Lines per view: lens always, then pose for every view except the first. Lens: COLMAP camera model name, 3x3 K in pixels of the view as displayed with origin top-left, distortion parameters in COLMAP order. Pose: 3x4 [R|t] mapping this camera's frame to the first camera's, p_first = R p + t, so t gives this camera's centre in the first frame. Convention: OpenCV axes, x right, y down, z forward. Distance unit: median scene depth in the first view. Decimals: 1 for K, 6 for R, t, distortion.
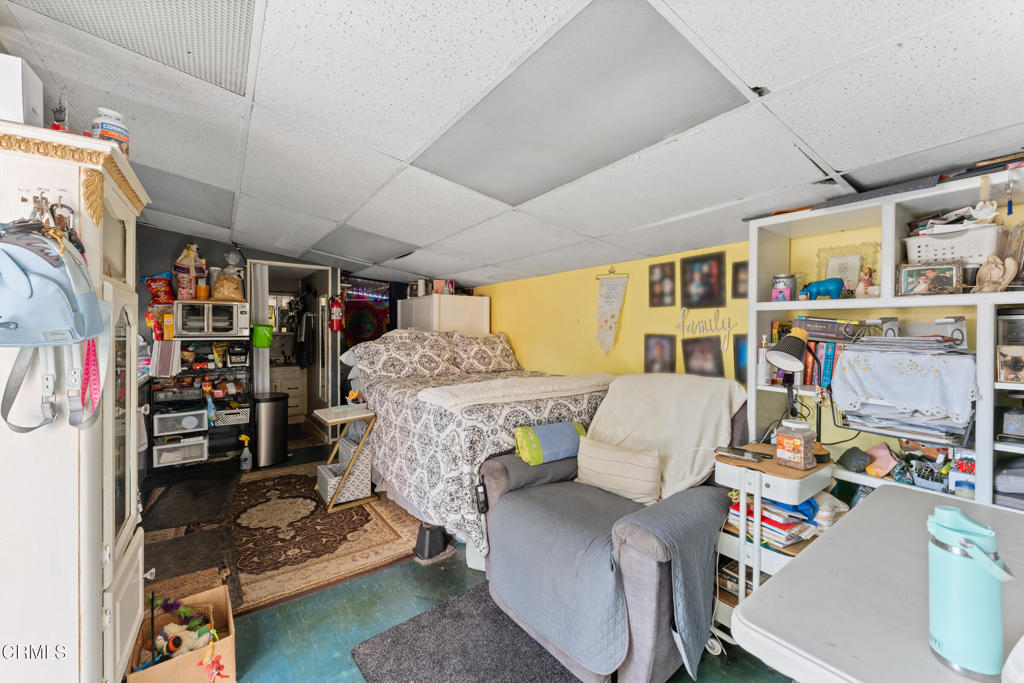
lens RADIAL K [[407.2, 0, 511.4], [0, 407.2, 334.0], [0, 0, 1]] dist [0.001023, -0.000676]
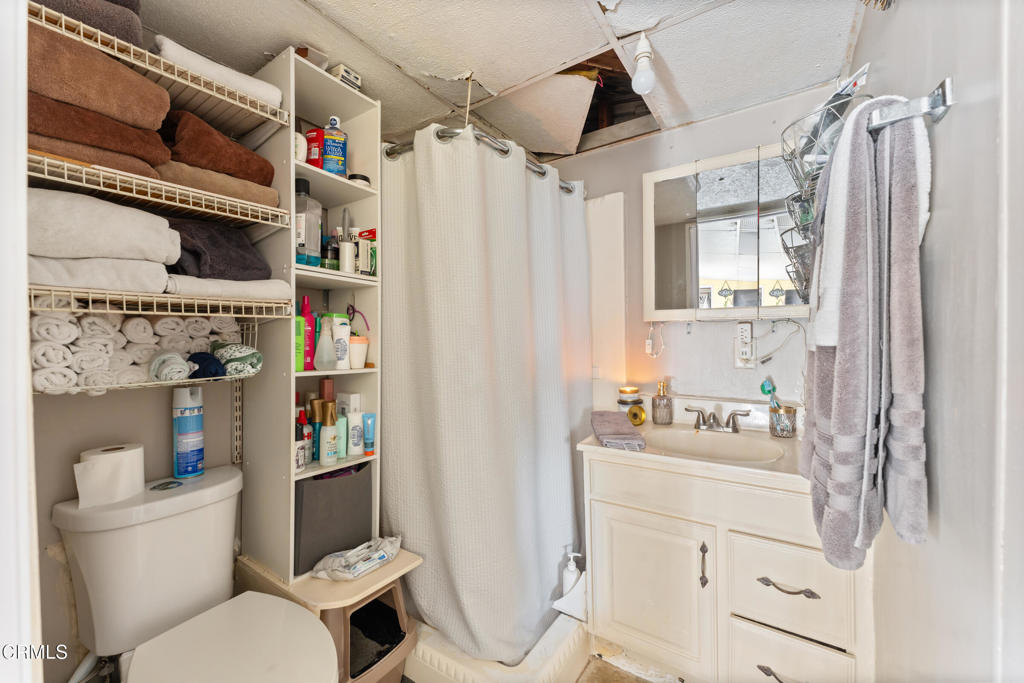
lens RADIAL K [[407.2, 0, 509.8], [0, 407.2, 337.3], [0, 0, 1]] dist [0.001023, -0.000676]
pose [[0.346992, -0.001564, -0.937867, -0.612853], [-0.000928, 0.999998, -0.002011, 0.022804], [0.937868, 0.001569, 0.346990, 1.233910]]
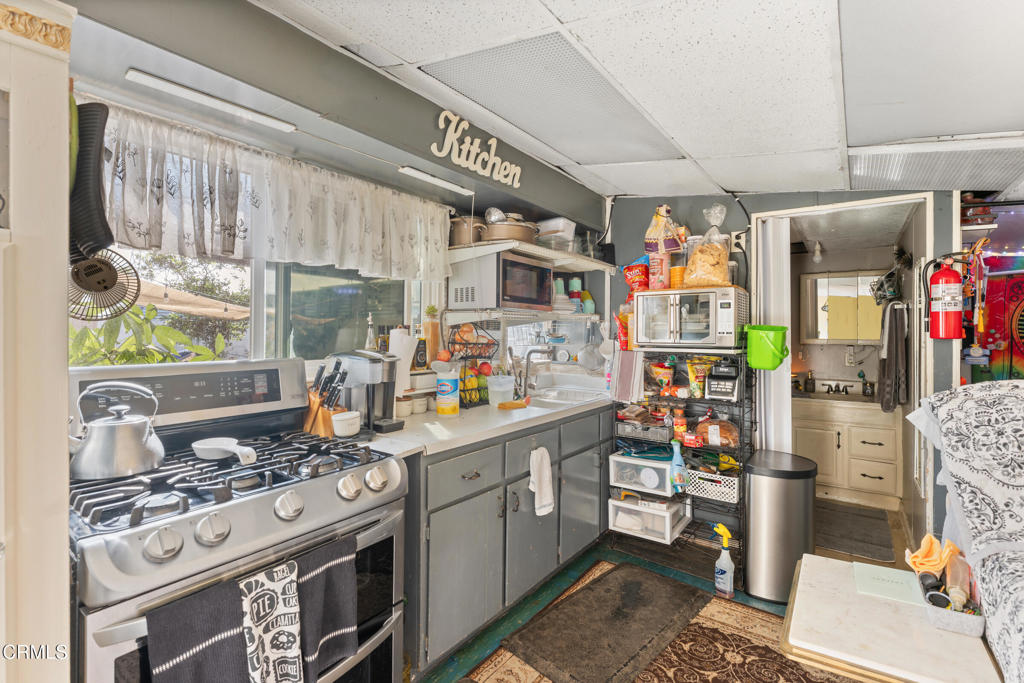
lens RADIAL K [[469.3, 0, 507.4], [0, 469.3, 329.2], [0, 0, 1]] dist [-0.002702, -0.000290]
pose [[0.310012, -0.009490, -0.950685, -0.135522], [-0.013251, 0.999810, -0.014301, -0.006359], [0.950640, 0.017031, 0.309827, 0.511844]]
